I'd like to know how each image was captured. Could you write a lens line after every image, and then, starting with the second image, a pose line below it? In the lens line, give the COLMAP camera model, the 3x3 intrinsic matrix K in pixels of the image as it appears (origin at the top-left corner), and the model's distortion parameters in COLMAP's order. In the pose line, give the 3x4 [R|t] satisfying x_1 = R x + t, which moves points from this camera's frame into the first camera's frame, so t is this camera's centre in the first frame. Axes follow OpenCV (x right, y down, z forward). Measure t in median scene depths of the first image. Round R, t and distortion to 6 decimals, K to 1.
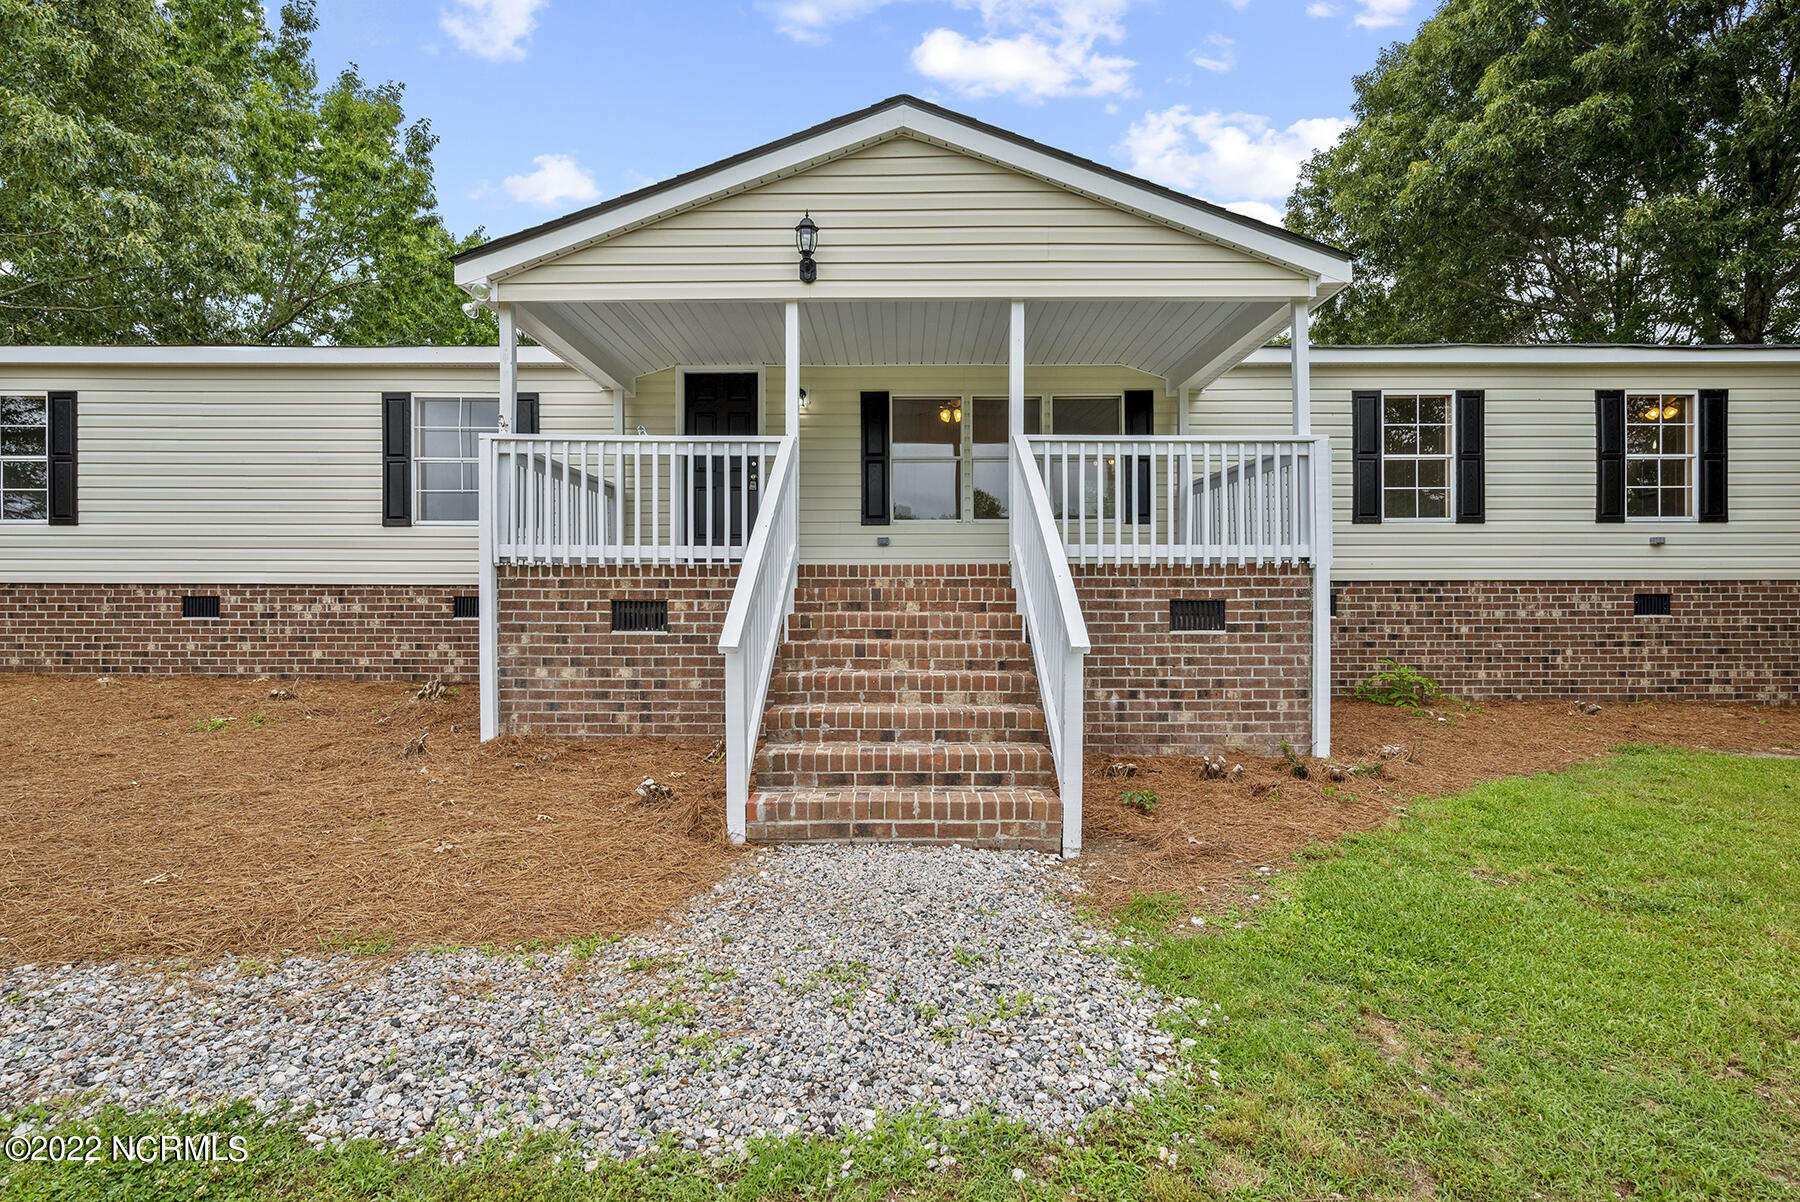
lens RADIAL K [[928.1, 0, 891.4], [0, 928.1, 601.4], [0, 0, 1]] dist [-0.001206, 0.000702]
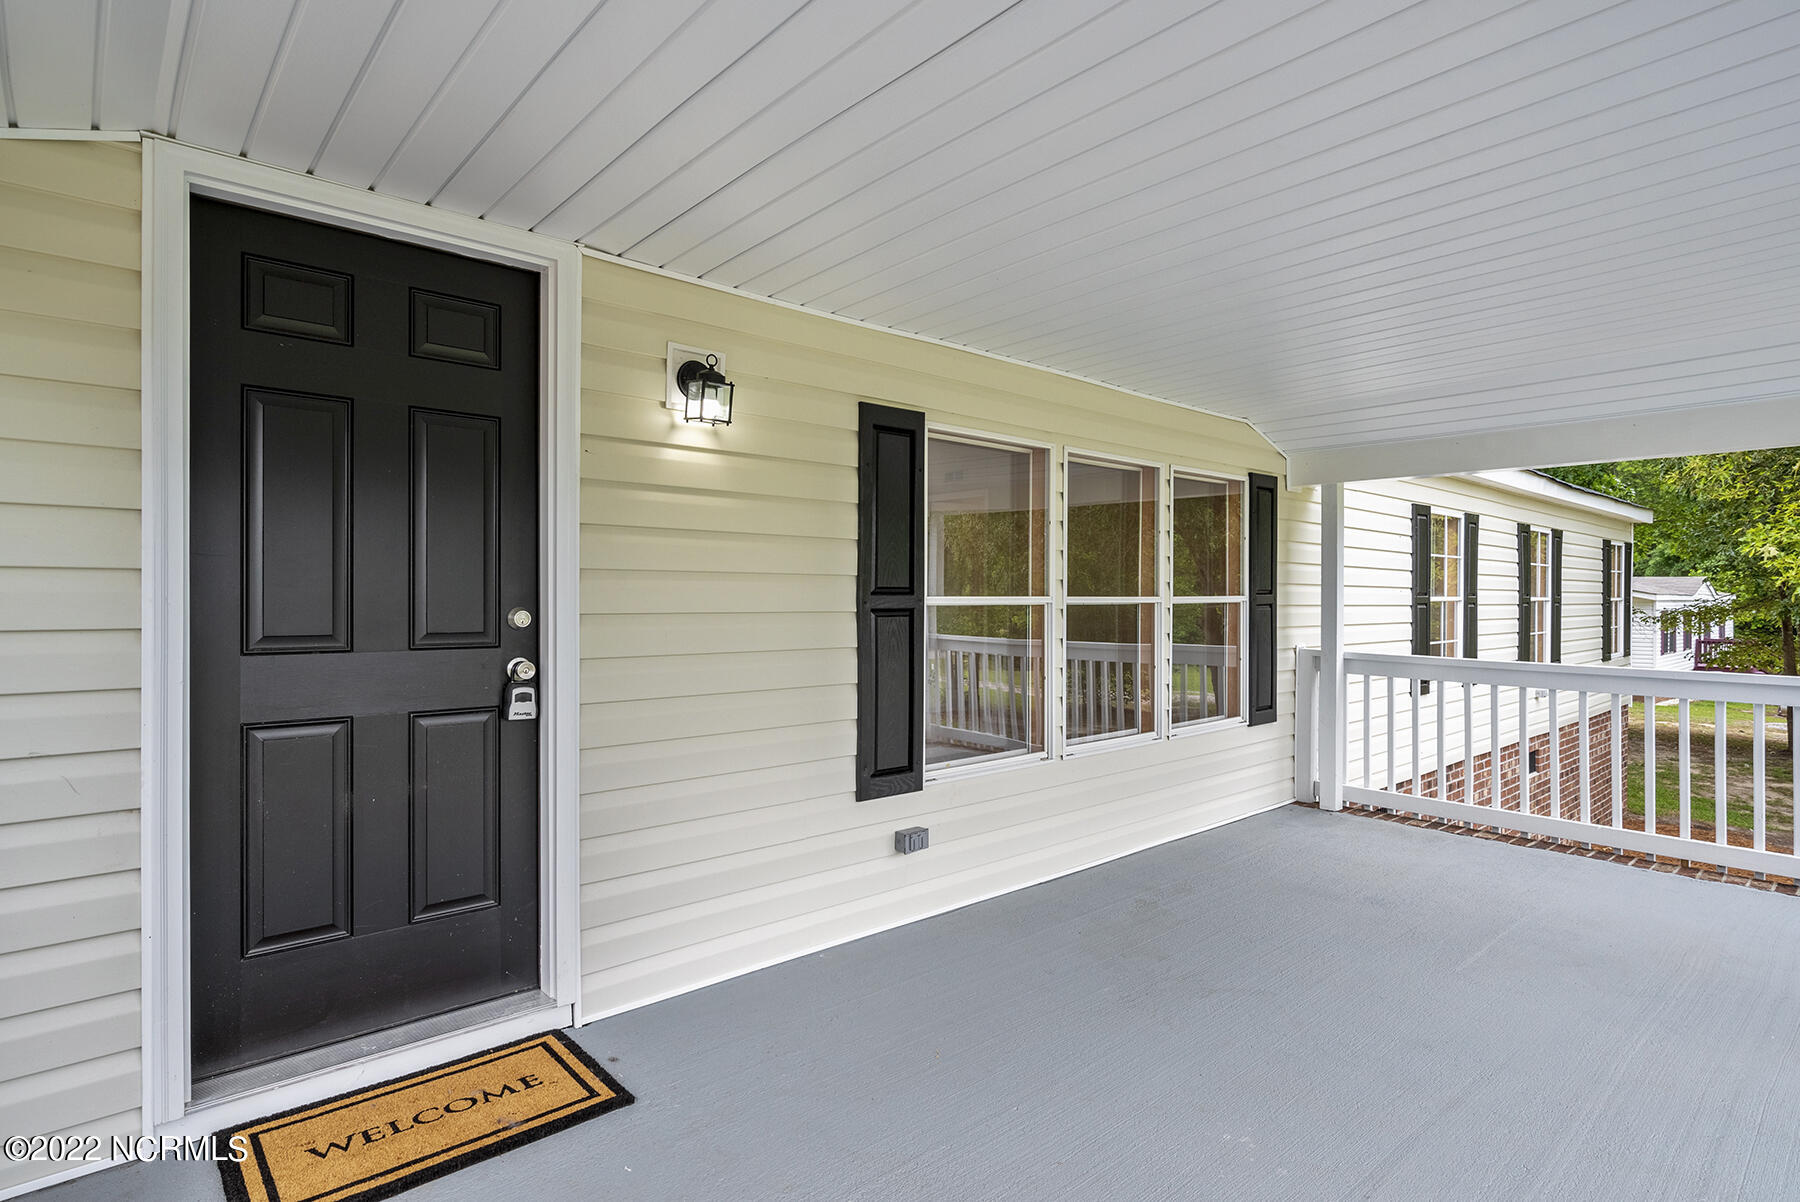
lens RADIAL K [[928.1, 0, 899.0], [0, 928.1, 599.9], [0, 0, 1]] dist [-0.001206, 0.000702]
pose [[0.738288, -0.003439, 0.674476, -0.246160], [-0.000760, 0.999982, 0.005930, -0.156275], [-0.674485, -0.004890, 0.738273, 0.741459]]
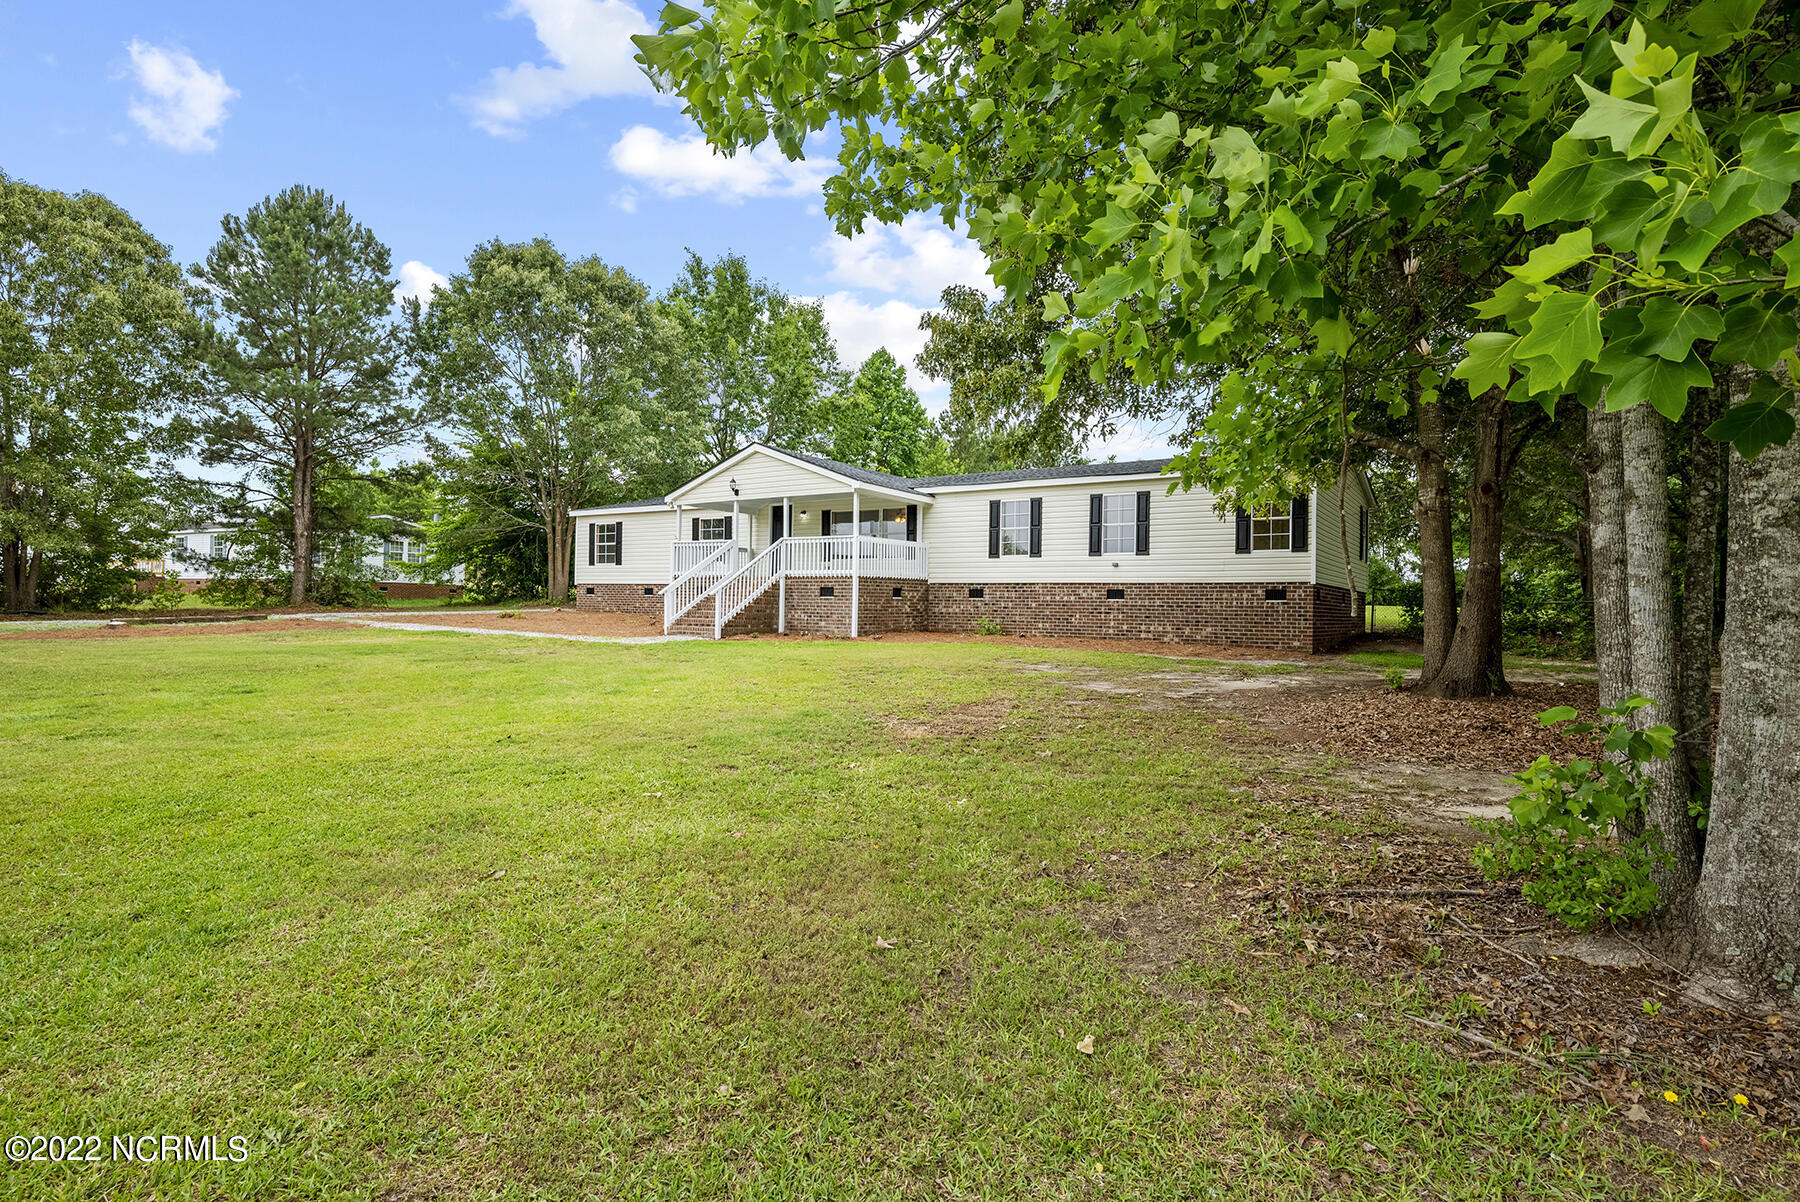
lens RADIAL K [[978.9, 0, 900.5], [0, 978.9, 603.4], [0, 0, 1]] dist [-0.002322, -0.000048]
pose [[0.823105, 0.012162, -0.567759, 1.730726], [-0.014115, 0.999900, 0.000956, 0.029802], [0.567714, 0.007227, 0.823194, -1.147186]]
